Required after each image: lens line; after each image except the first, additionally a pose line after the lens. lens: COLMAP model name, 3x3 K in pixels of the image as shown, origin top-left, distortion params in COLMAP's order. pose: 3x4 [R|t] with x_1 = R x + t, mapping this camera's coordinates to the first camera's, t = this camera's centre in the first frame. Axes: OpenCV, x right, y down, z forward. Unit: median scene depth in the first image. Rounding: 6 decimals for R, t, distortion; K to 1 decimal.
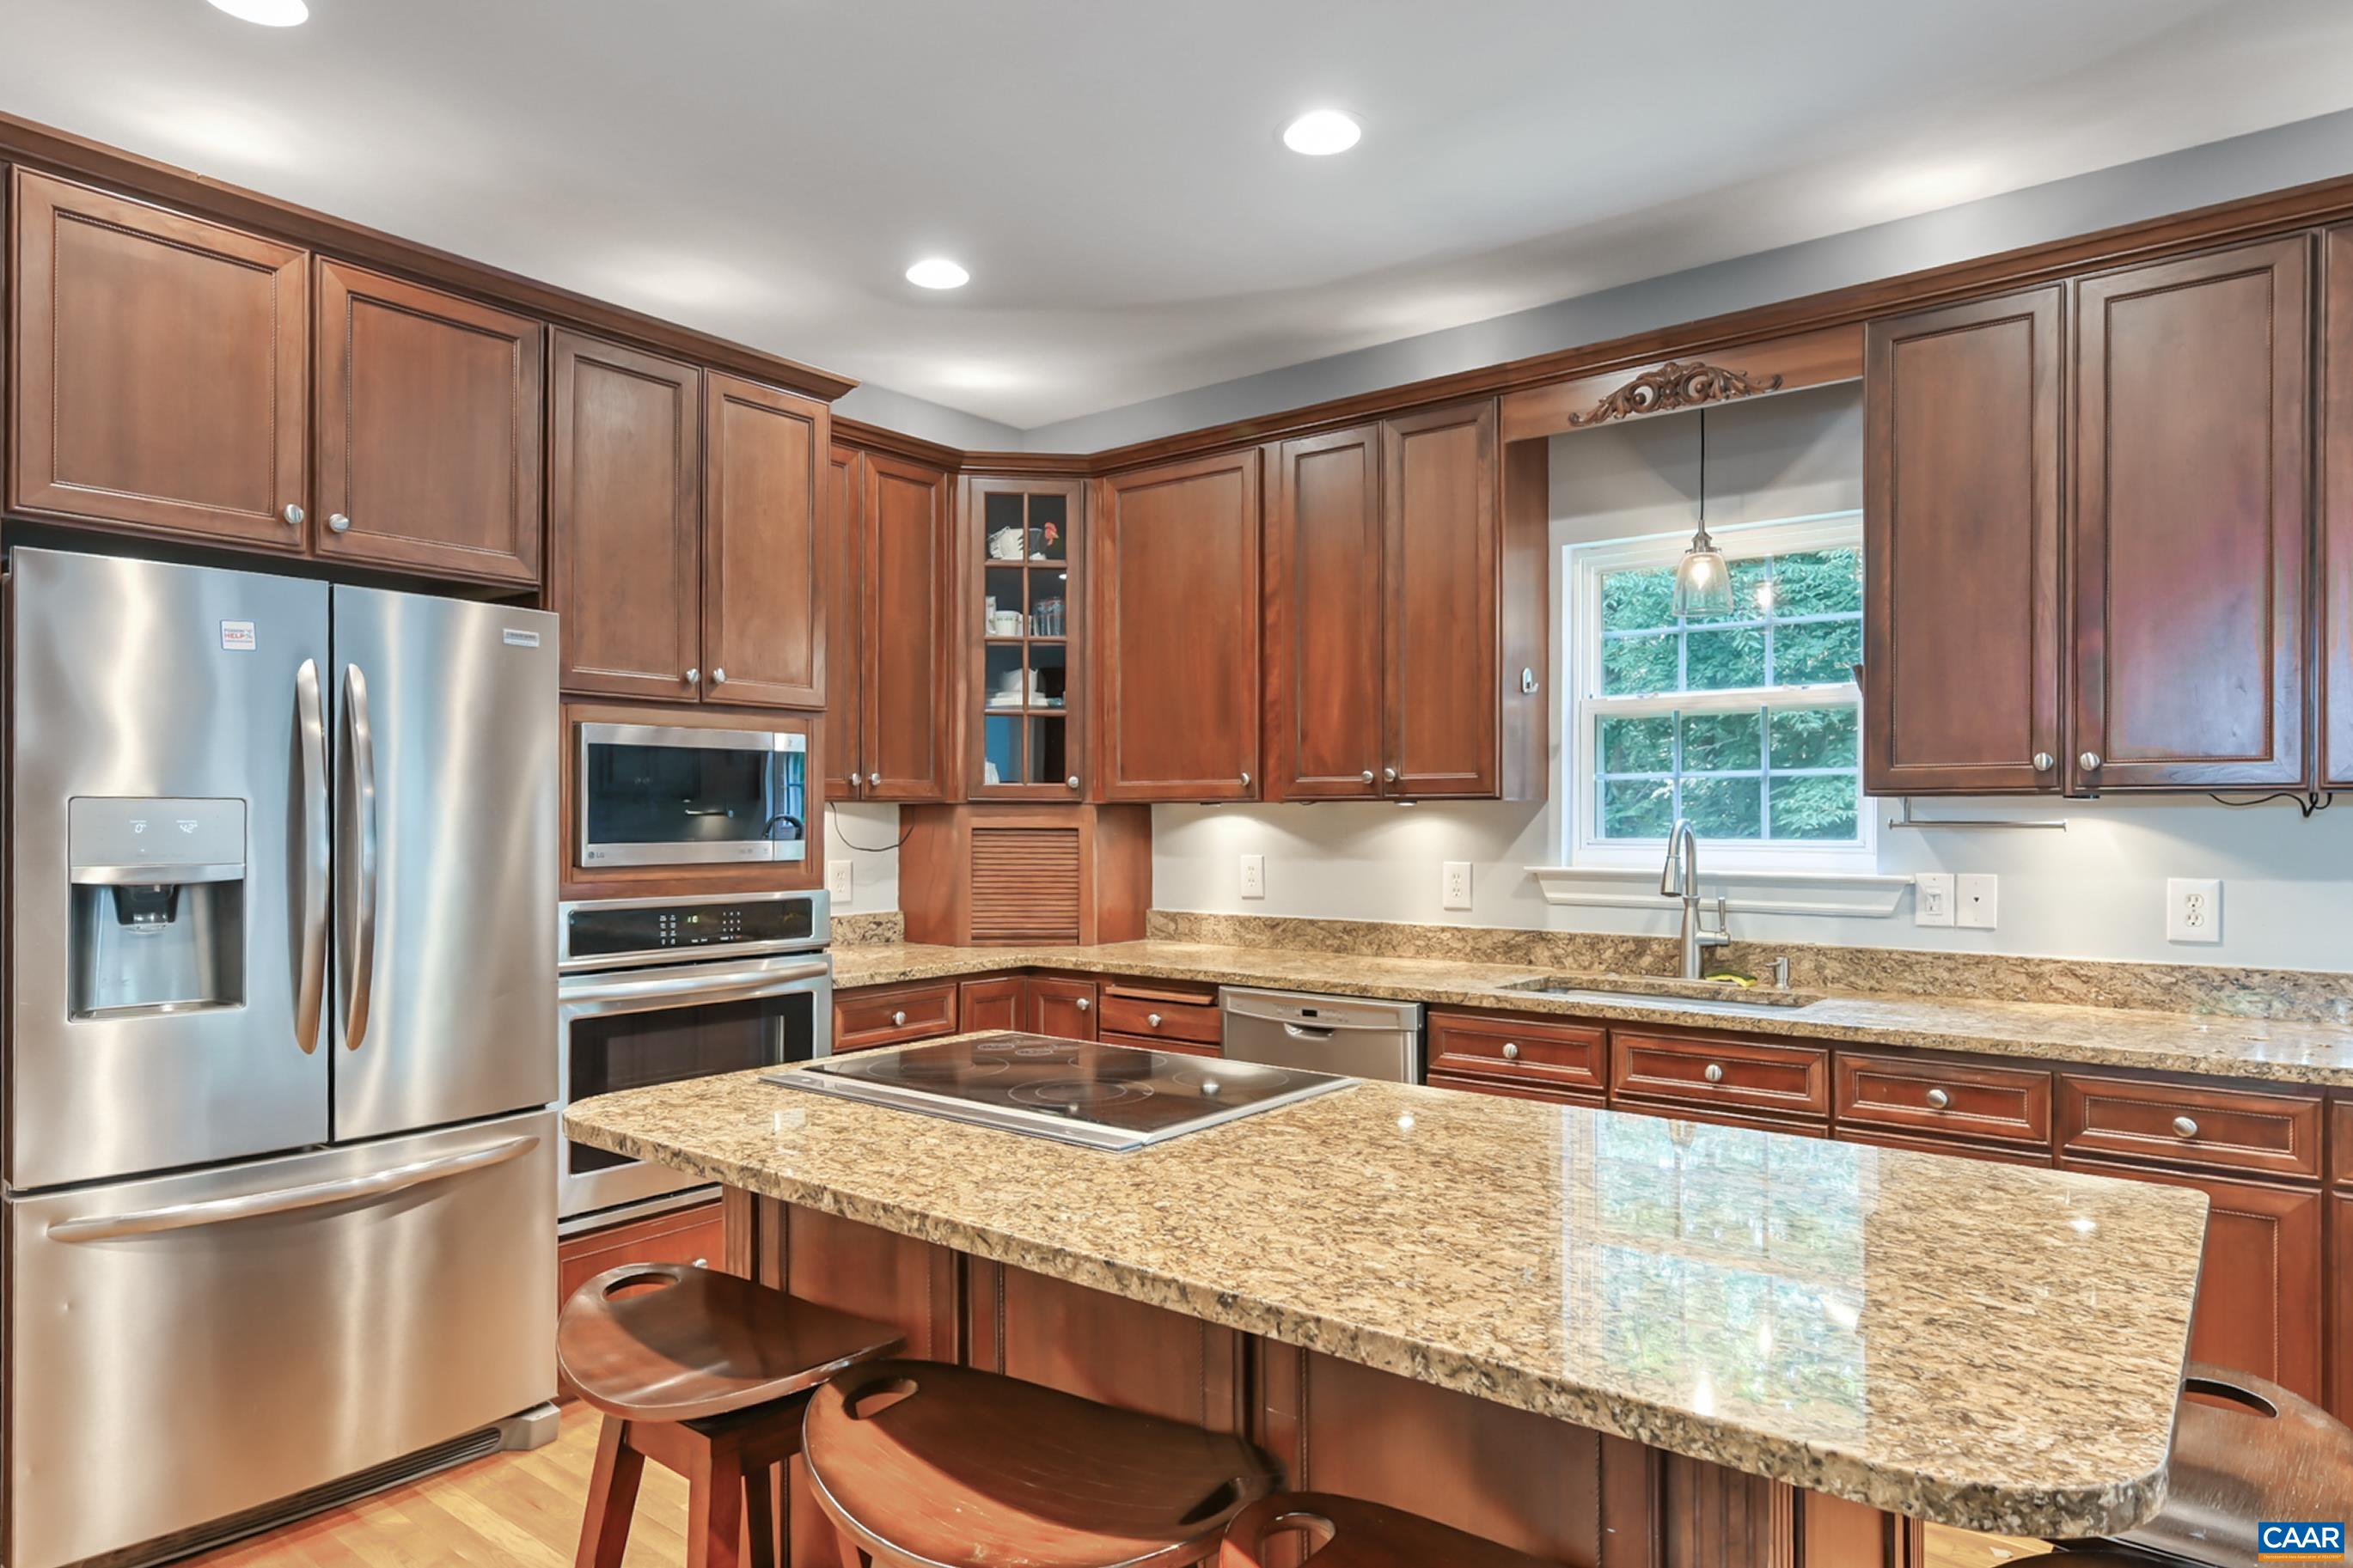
lens RADIAL K [[1381.7, 0, 1168.1], [0, 1381.7, 822.9], [0, 0, 1]] dist [0.005700, 0.001827]
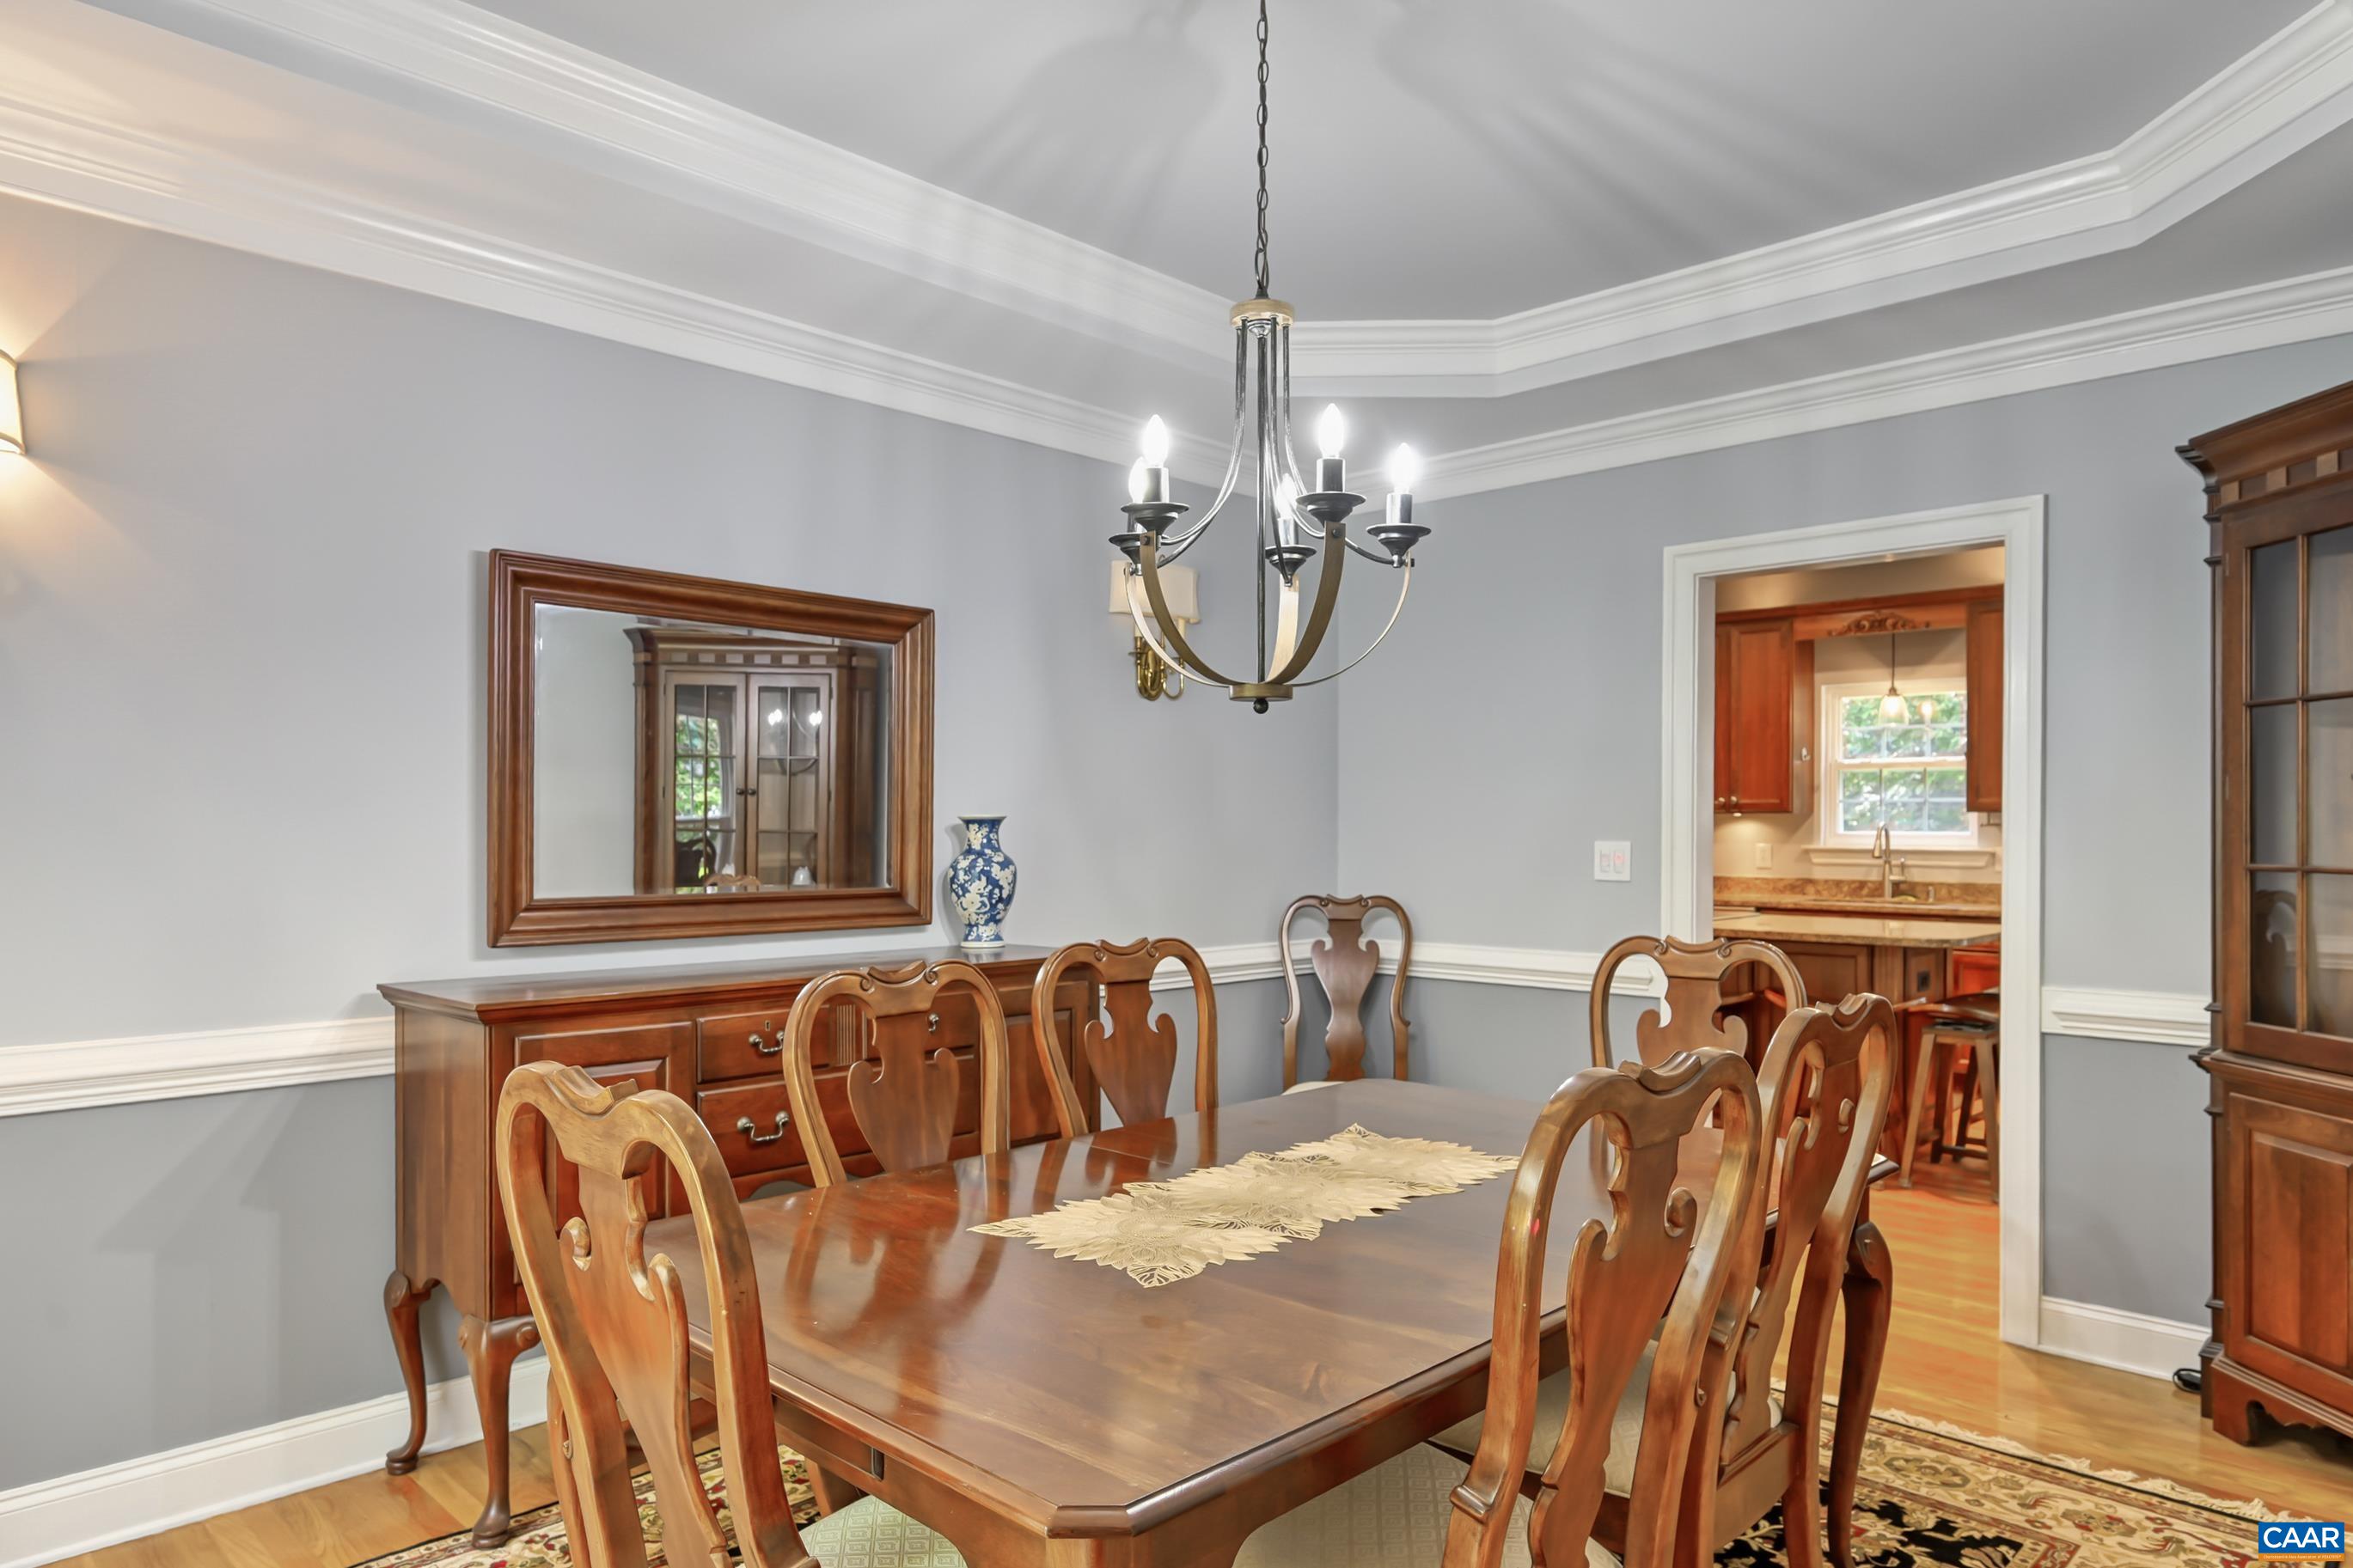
lens RADIAL K [[1450.9, 0, 1176.9], [0, 1450.9, 826.8], [0, 0, 1]] dist [-0.005069, -0.001656]
pose [[0.994920, 0.001512, -0.100657, -0.476227], [-0.001387, 0.999998, 0.001308, 0.002502], [0.100659, -0.001162, 0.994920, -1.304614]]
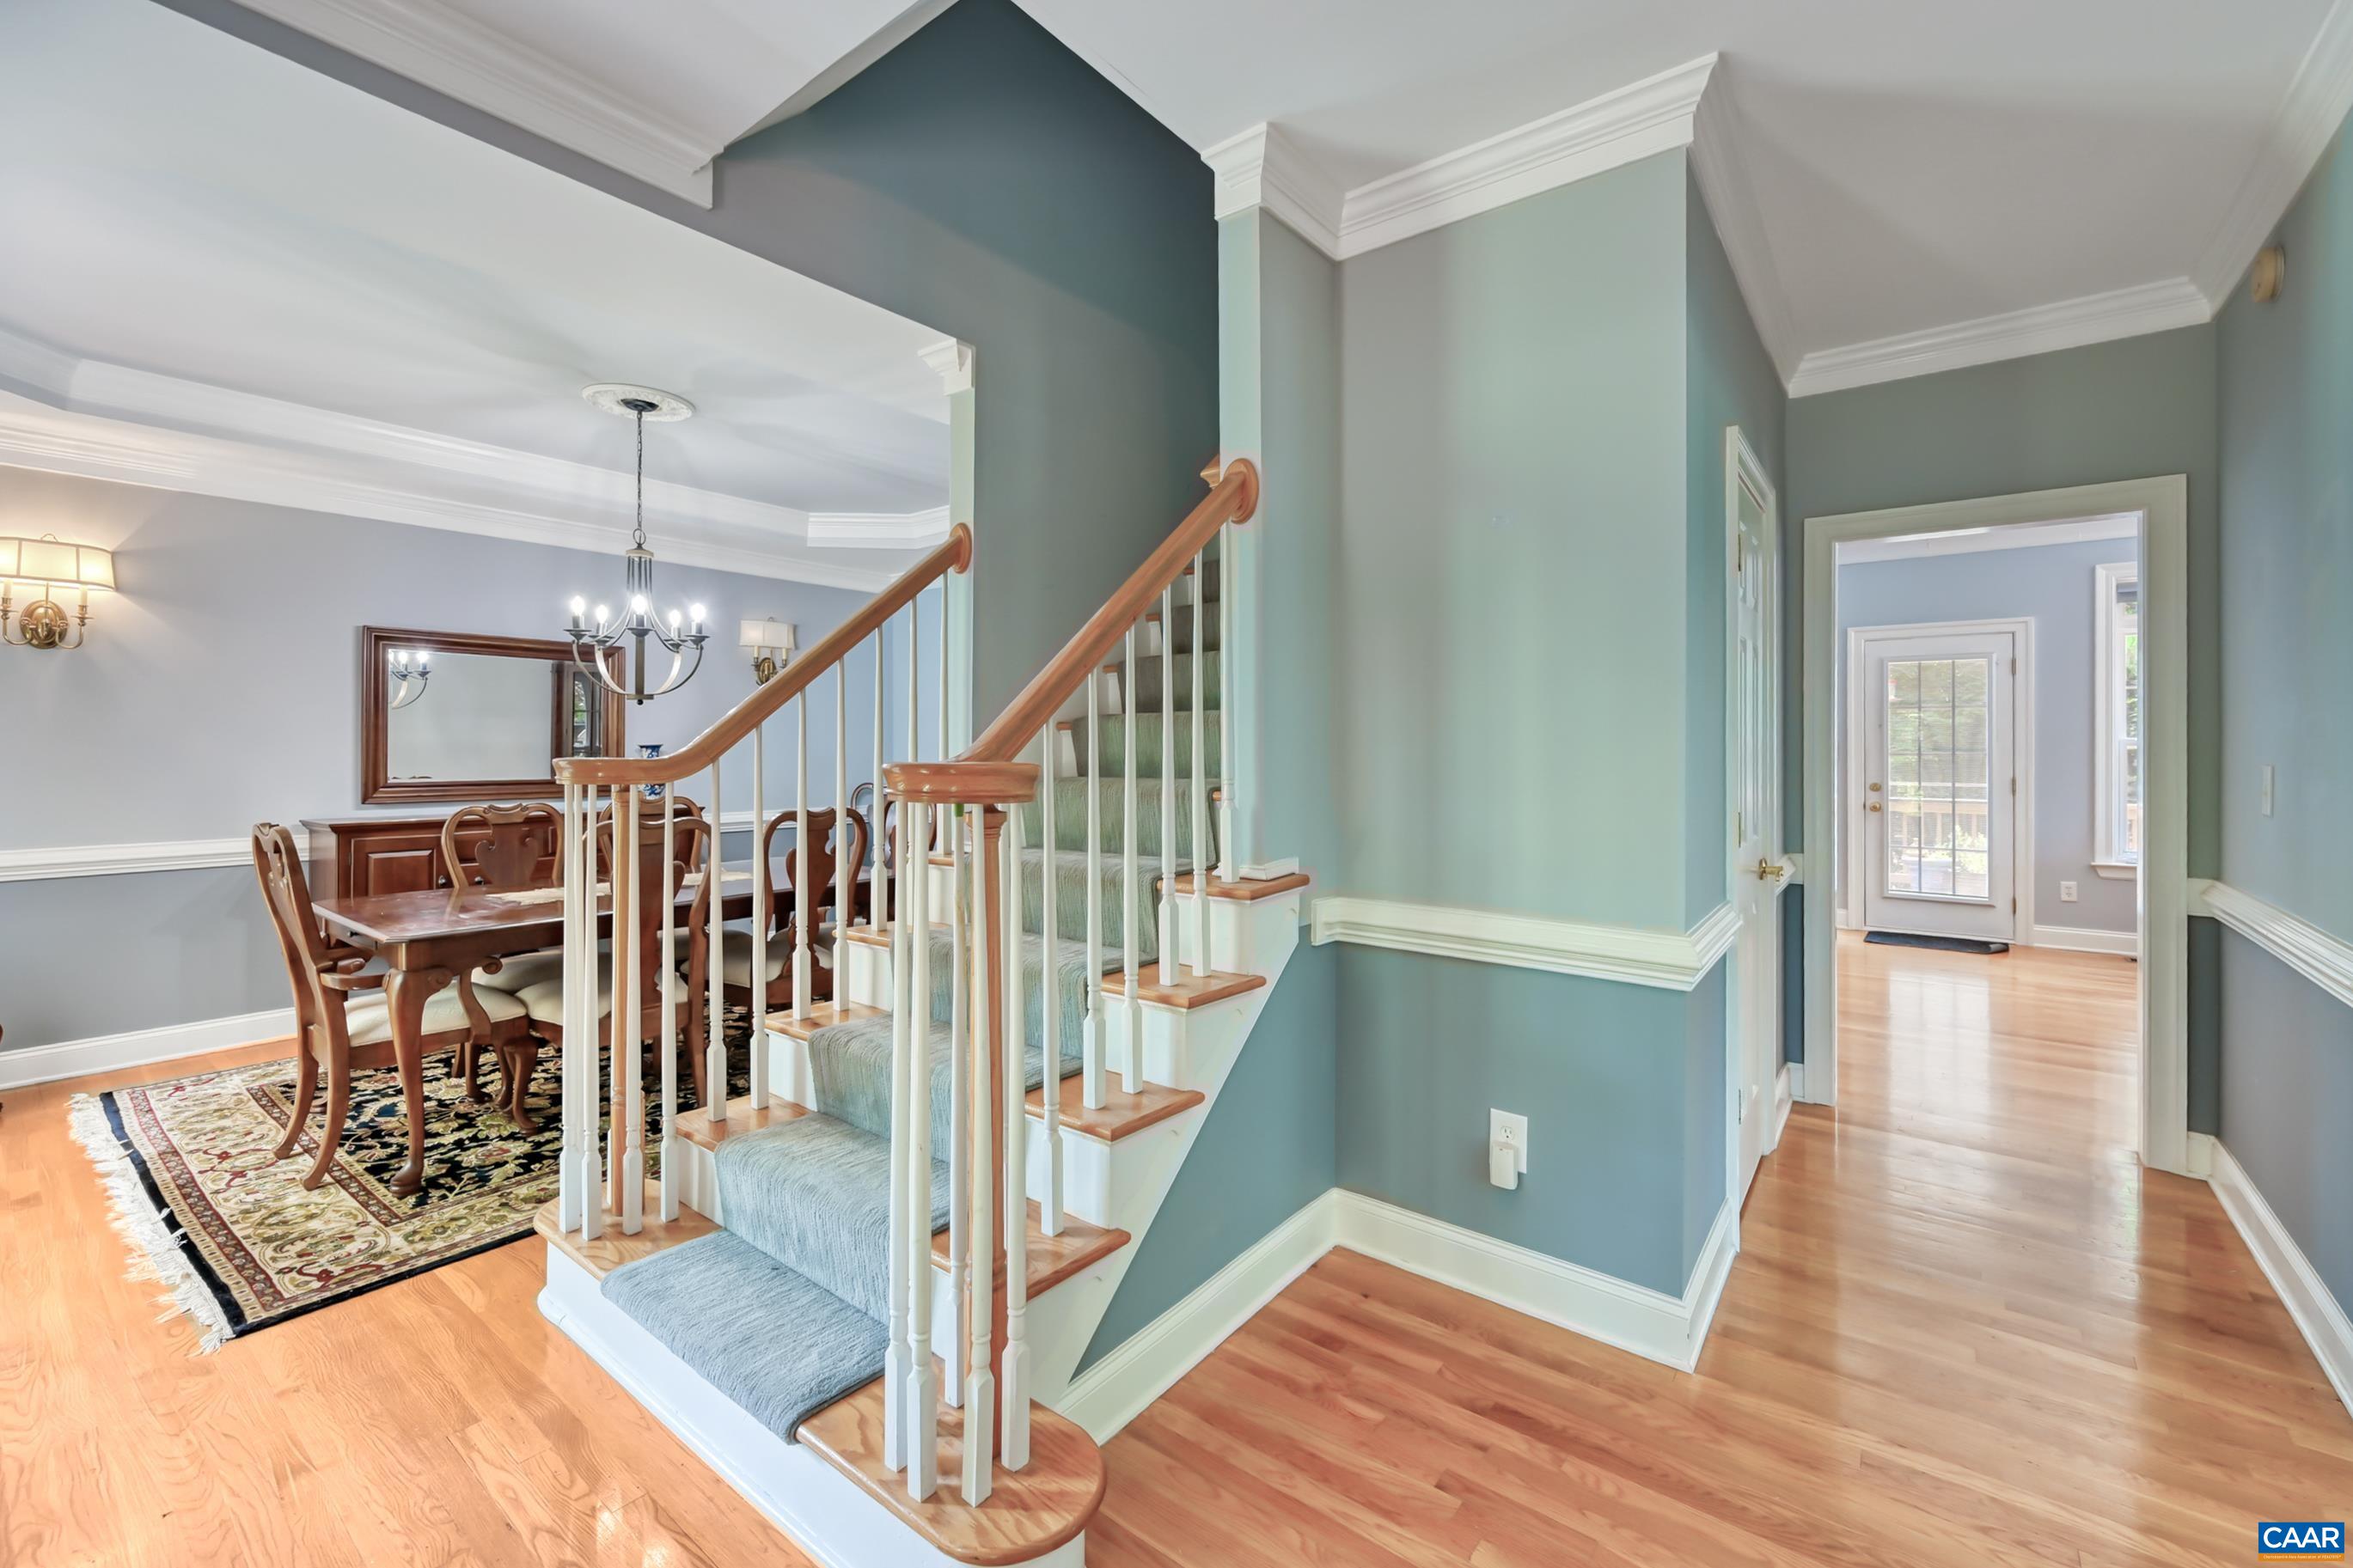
lens RADIAL K [[963.8, 0, 1184.4], [0, 963.8, 741.5], [0, 0, 1]] dist [0.000644, 0.000023]
pose [[0.999779, -0.002166, 0.020922, 0.108249], [0.002288, 0.999980, -0.005841, 0.002860], [-0.020909, 0.005887, 0.999764, -1.801007]]
